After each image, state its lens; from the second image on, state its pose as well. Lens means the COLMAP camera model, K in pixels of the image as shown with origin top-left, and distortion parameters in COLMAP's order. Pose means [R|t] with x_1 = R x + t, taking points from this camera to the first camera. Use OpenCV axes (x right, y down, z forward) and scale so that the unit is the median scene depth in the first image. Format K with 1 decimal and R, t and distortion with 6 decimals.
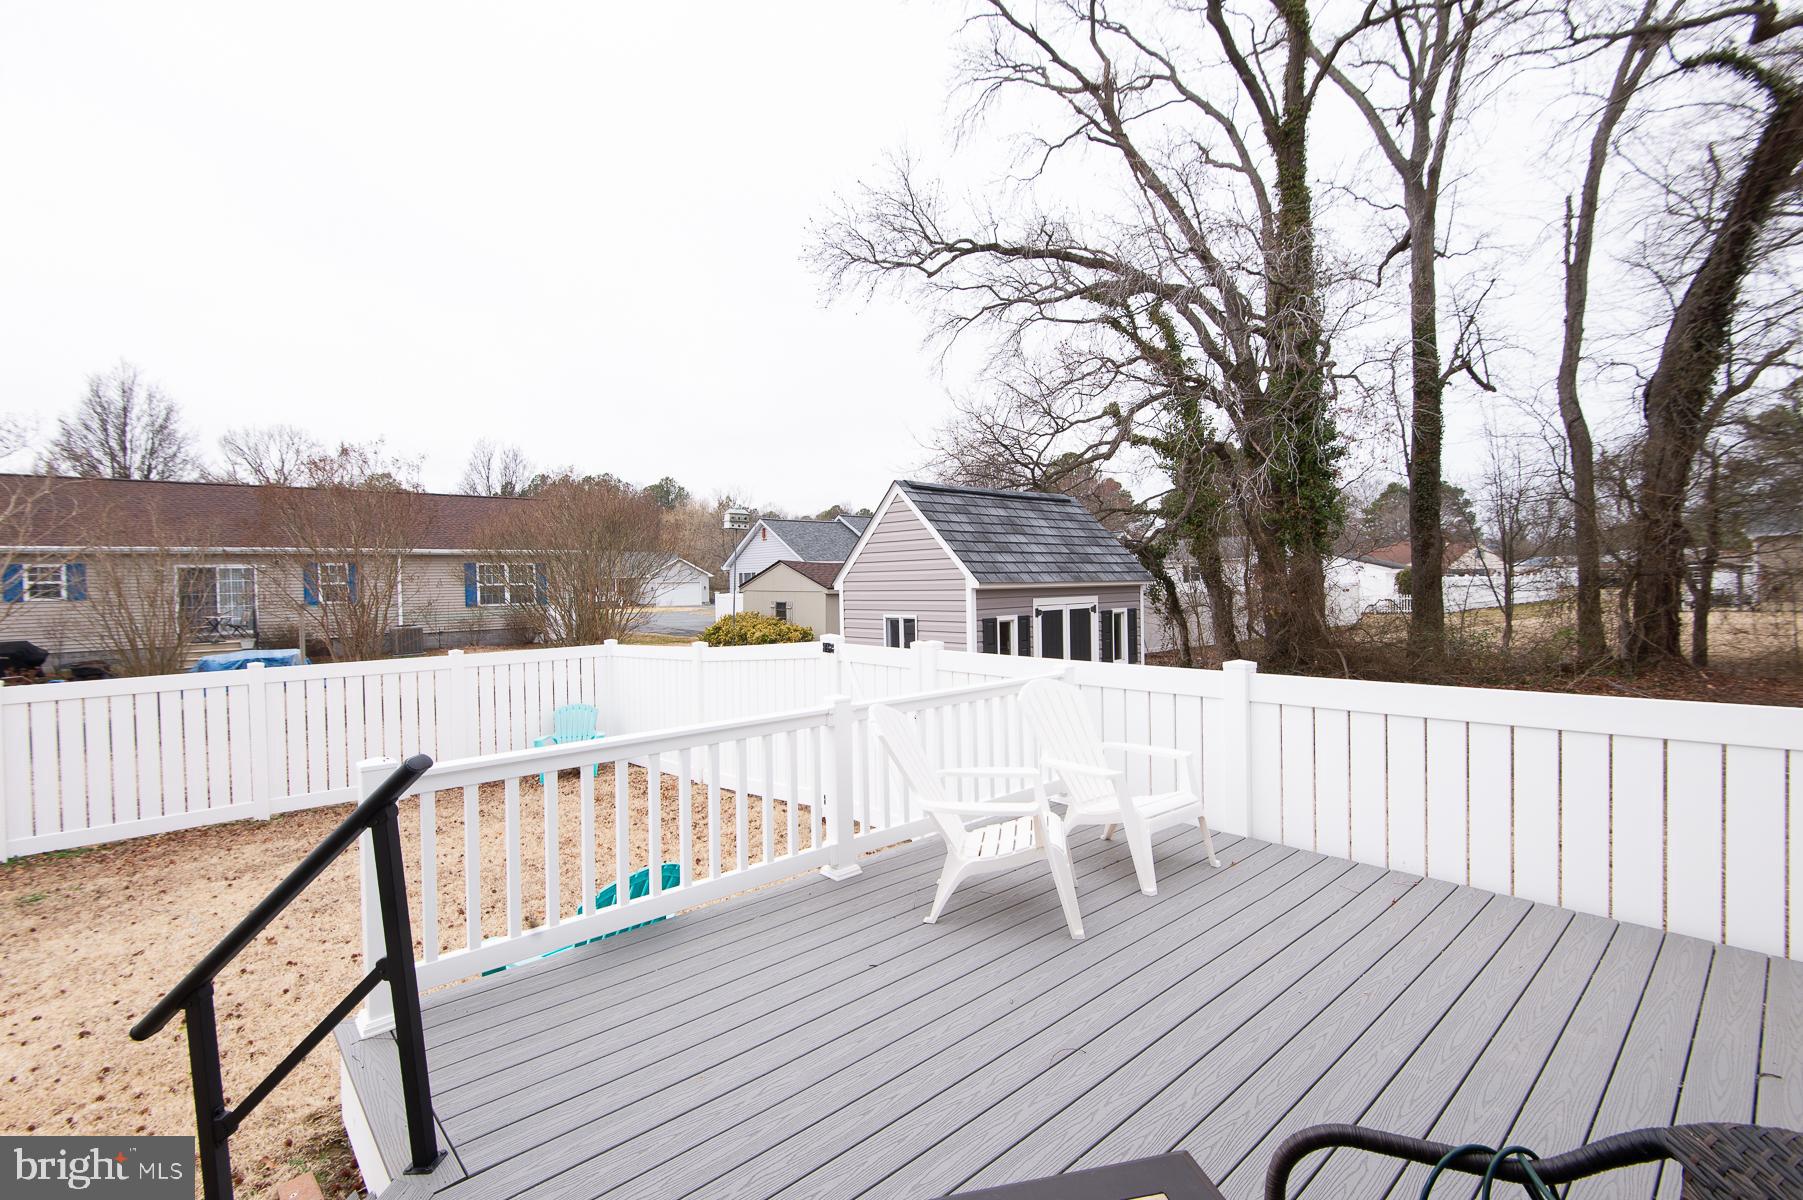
lens RADIAL K [[790.9, 0, 907.8], [0, 790.9, 596.5], [0, 0, 1]] dist [0.012326, -0.007795]
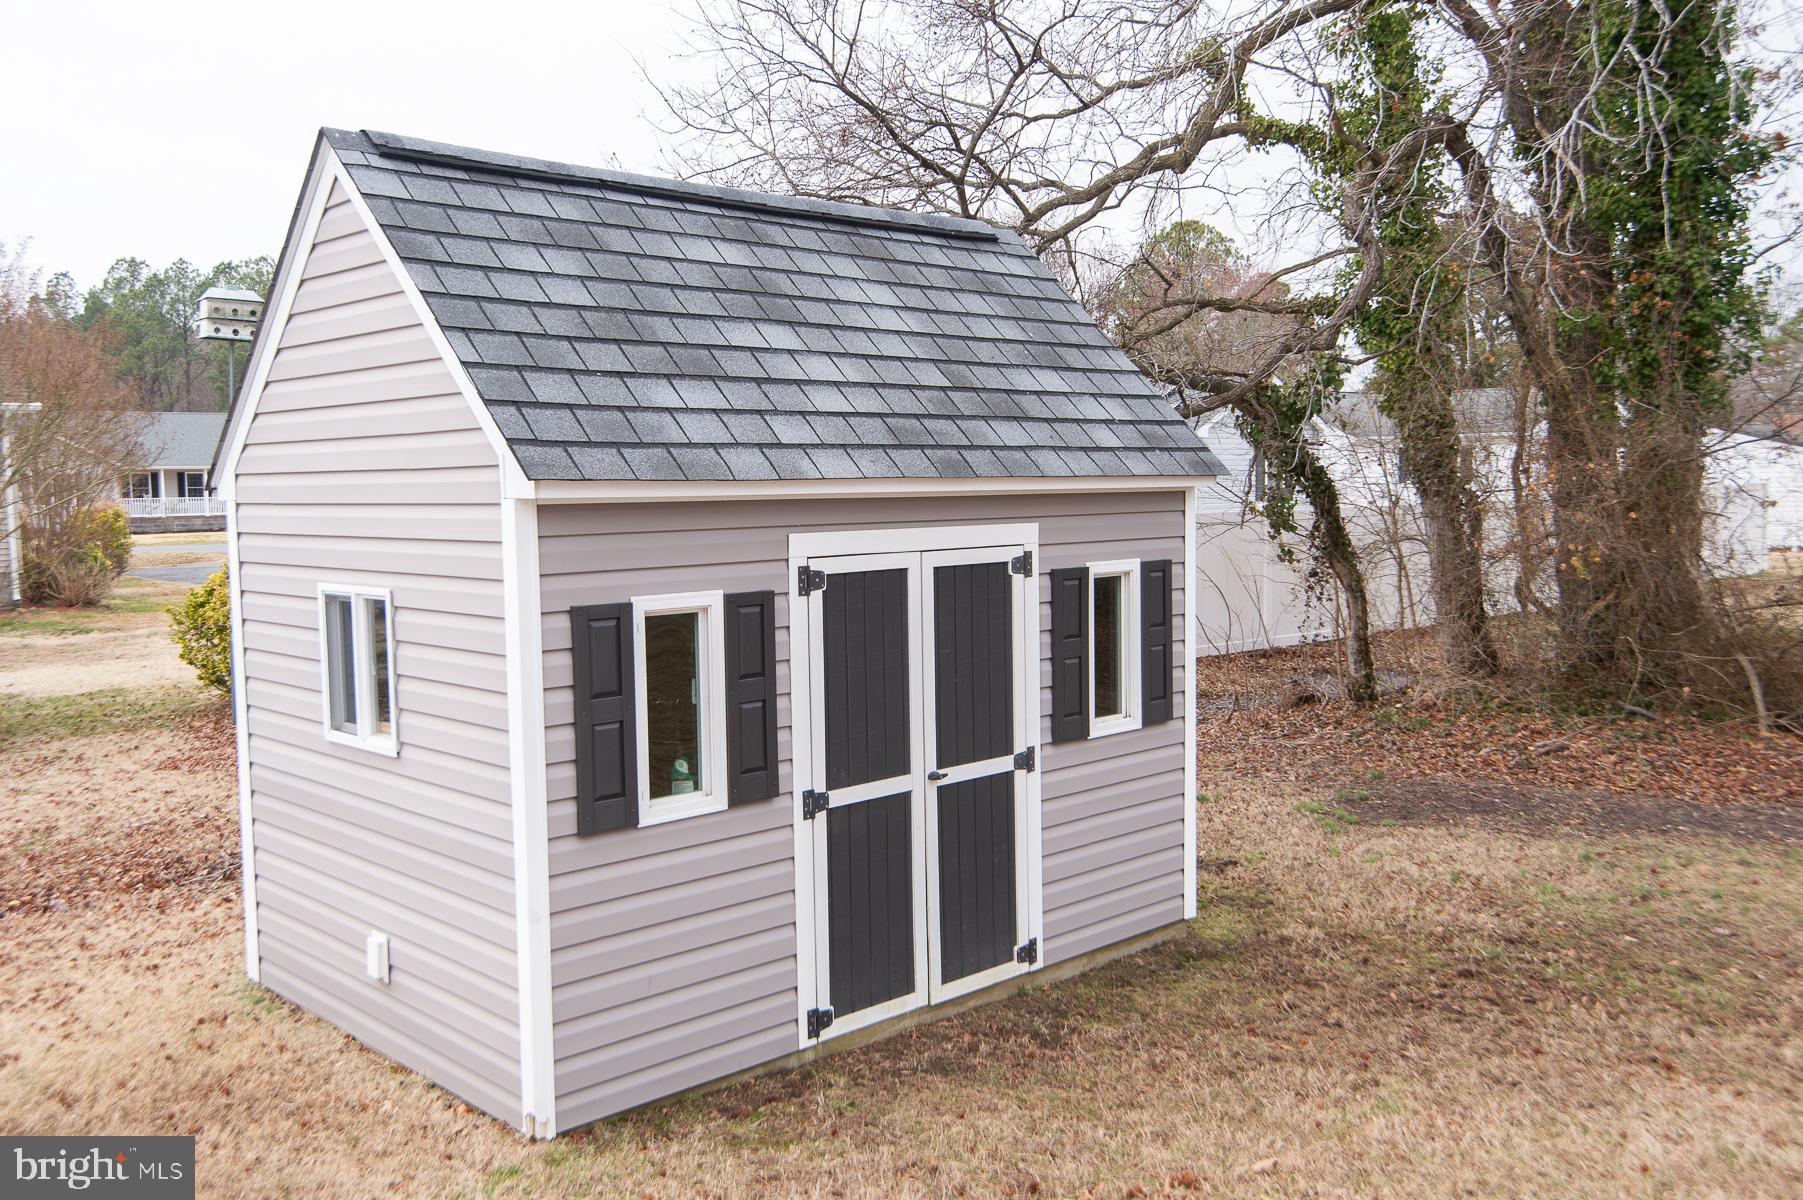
lens RADIAL K [[1556.9, 0, 900.8], [0, 1556.9, 604.7], [0, 0, 1]] dist [0.005616, -0.007698]
pose [[0.999777, 0.002595, 0.020969, 0.162928], [-0.003892, 0.998066, 0.062045, -0.006367], [-0.020768, -0.062113, 0.997853, 0.353915]]
